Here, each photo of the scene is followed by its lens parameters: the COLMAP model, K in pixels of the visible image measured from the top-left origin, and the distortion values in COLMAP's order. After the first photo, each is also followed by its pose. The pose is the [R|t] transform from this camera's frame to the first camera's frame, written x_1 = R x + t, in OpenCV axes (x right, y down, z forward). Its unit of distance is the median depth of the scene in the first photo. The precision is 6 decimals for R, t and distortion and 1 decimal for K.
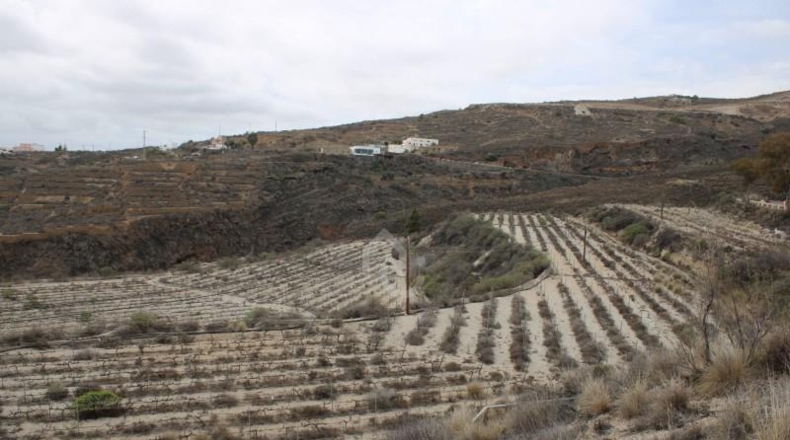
lens RADIAL K [[662.0, 0, 388.3], [0, 662.0, 265.4], [0, 0, 1]] dist [-0.168243, 0.150506]
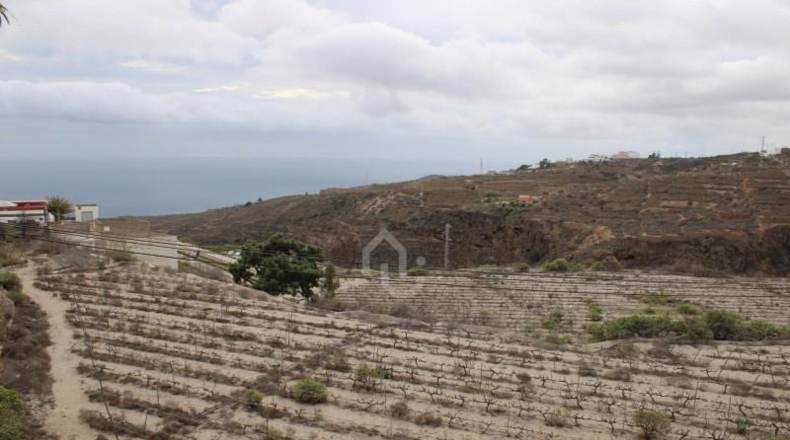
lens RADIAL K [[662.0, 0, 389.3], [0, 662.0, 270.1], [0, 0, 1]] dist [-0.168243, 0.150506]
pose [[0.694838, 0.084793, -0.714150, -0.065847], [-0.086201, 0.995685, 0.034350, 0.008009], [0.713981, 0.037692, 0.699149, -0.067737]]
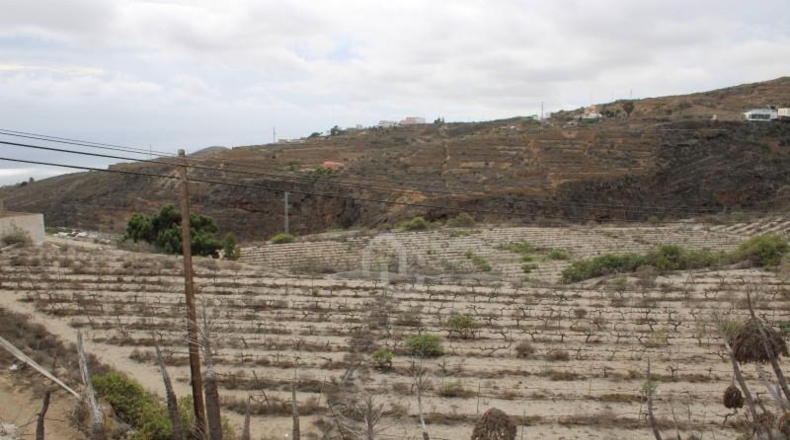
lens RADIAL K [[662.0, 0, 396.5], [0, 662.0, 268.0], [0, 0, 1]] dist [-0.168243, 0.150506]
pose [[0.896004, 0.051169, -0.441088, -0.098256], [-0.028833, 0.997946, 0.057198, 0.012801], [0.443109, -0.038532, 0.895639, -0.090536]]
